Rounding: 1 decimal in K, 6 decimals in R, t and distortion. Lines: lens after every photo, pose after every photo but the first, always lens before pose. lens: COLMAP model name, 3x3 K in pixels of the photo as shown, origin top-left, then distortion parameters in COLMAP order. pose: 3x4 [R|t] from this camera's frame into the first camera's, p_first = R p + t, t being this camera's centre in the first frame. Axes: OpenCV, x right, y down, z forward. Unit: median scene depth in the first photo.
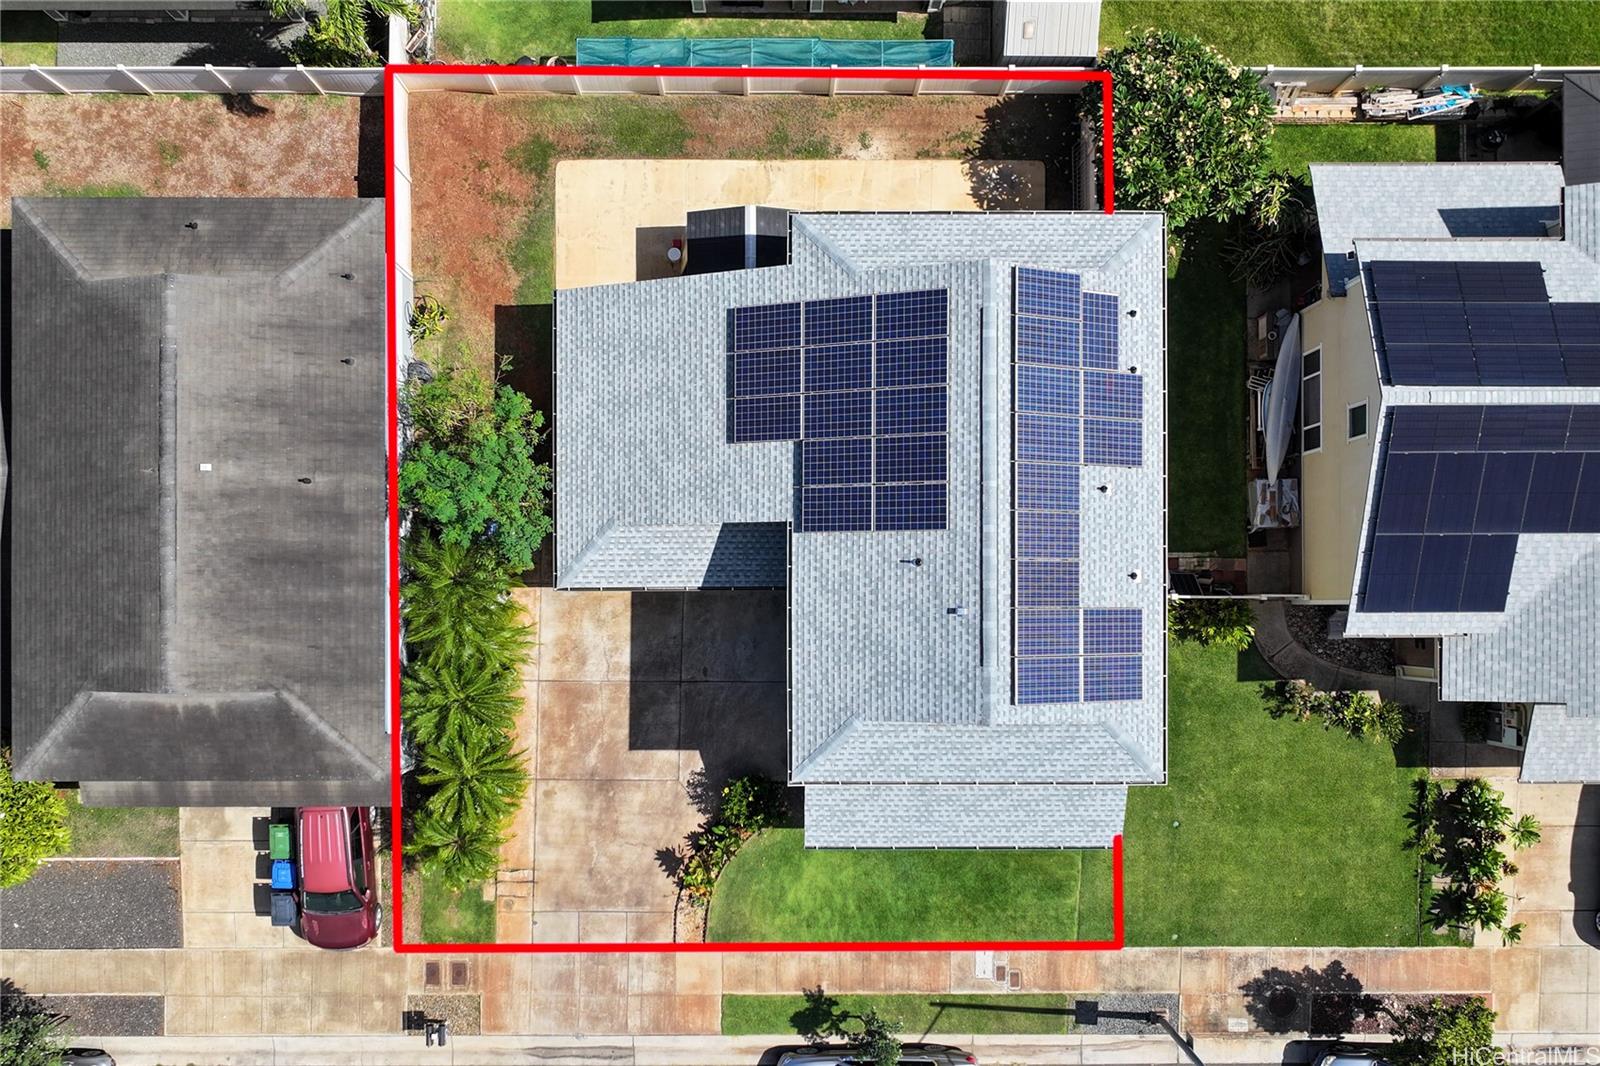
lens RADIAL K [[1734.5, 0, 805.8], [0, 1734.5, 535.7], [0, 0, 1]] dist [-0.010202, 0.000000]
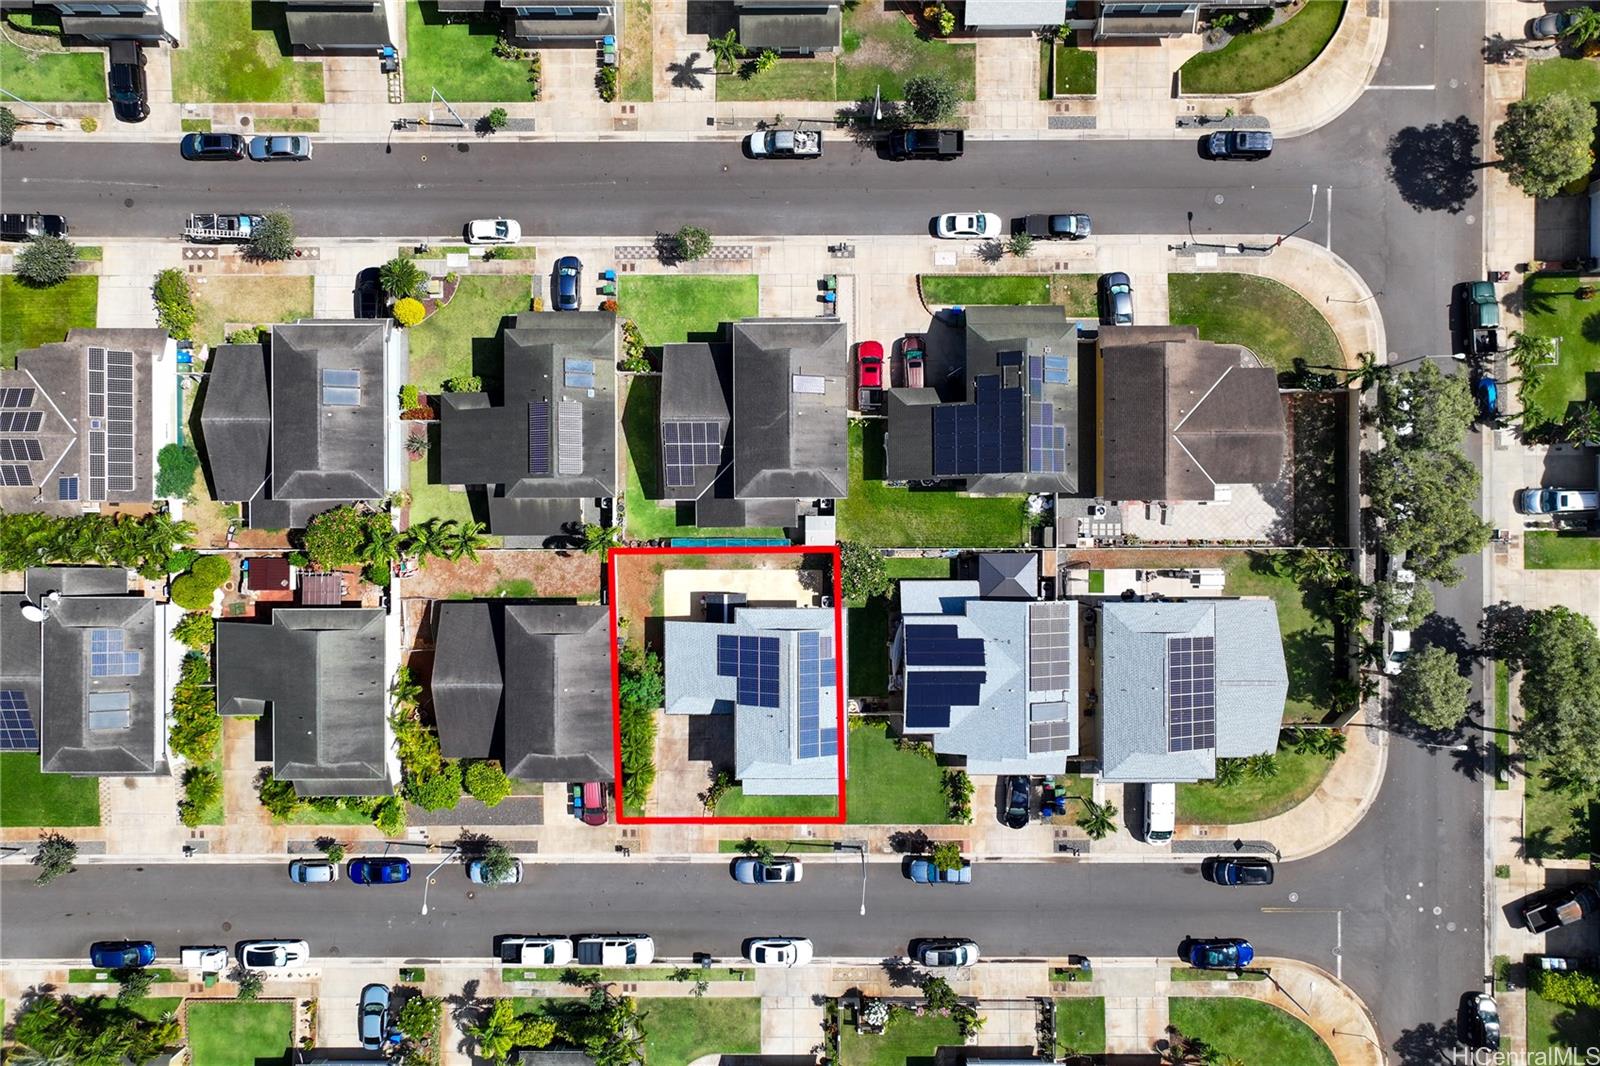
lens RADIAL K [[1081.7, 0, 792.1], [0, 1081.7, 538.9], [0, 0, 1]] dist [0.003773, 0.000873]
pose [[0.999946, -0.001427, -0.010266, 0.105113], [0.001455, 0.999995, 0.002715, -0.280951], [0.010262, -0.002730, 0.999944, -0.939207]]
